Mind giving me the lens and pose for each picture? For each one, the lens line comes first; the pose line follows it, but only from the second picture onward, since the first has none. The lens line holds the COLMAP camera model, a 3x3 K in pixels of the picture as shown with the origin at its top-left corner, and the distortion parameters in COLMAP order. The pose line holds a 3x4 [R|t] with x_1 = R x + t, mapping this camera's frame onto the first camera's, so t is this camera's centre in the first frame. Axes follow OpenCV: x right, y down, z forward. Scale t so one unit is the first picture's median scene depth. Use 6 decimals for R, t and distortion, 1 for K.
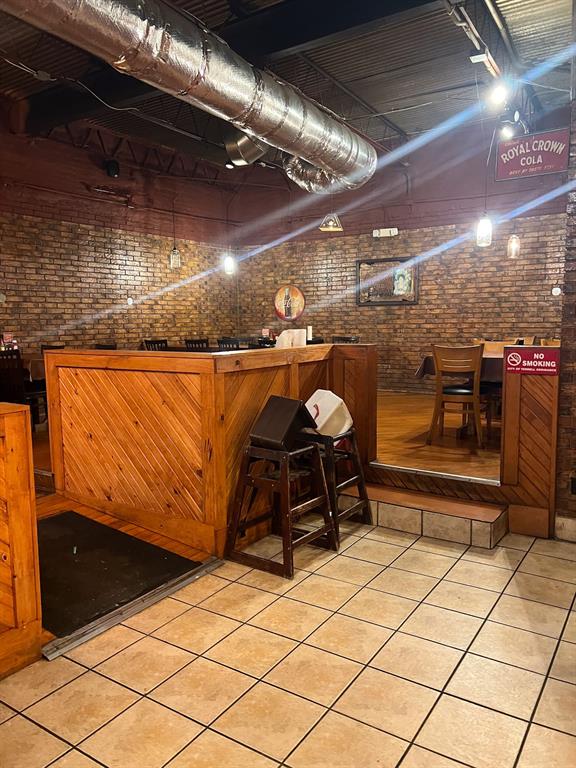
lens RADIAL K [[573.1, 0, 281.4], [0, 573.1, 382.4], [0, 0, 1]] dist [0.087472, -0.075804]
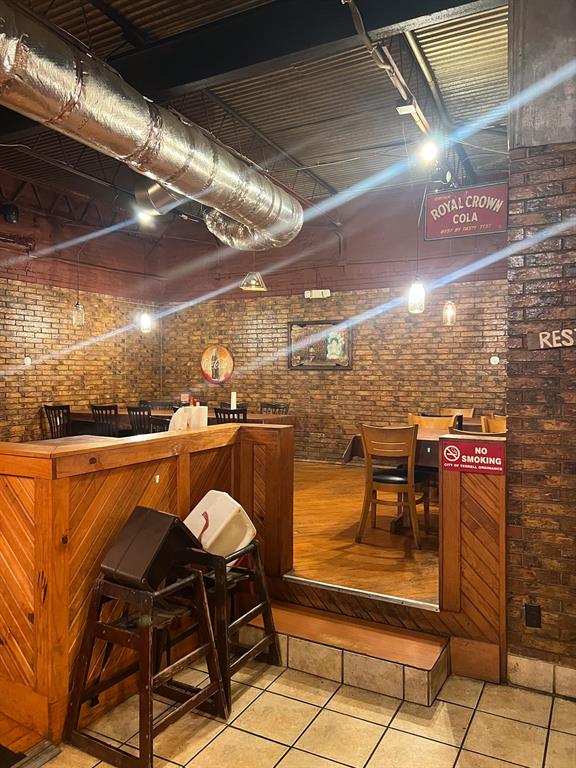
lens RADIAL K [[573.1, 0, 281.4], [0, 573.1, 382.4], [0, 0, 1]] dist [0.087472, -0.075804]
pose [[0.995870, 0.014271, 0.089663, 0.066122], [-0.005843, 0.995596, -0.093563, -0.045628], [-0.090603, 0.092653, 0.991568, 0.155123]]
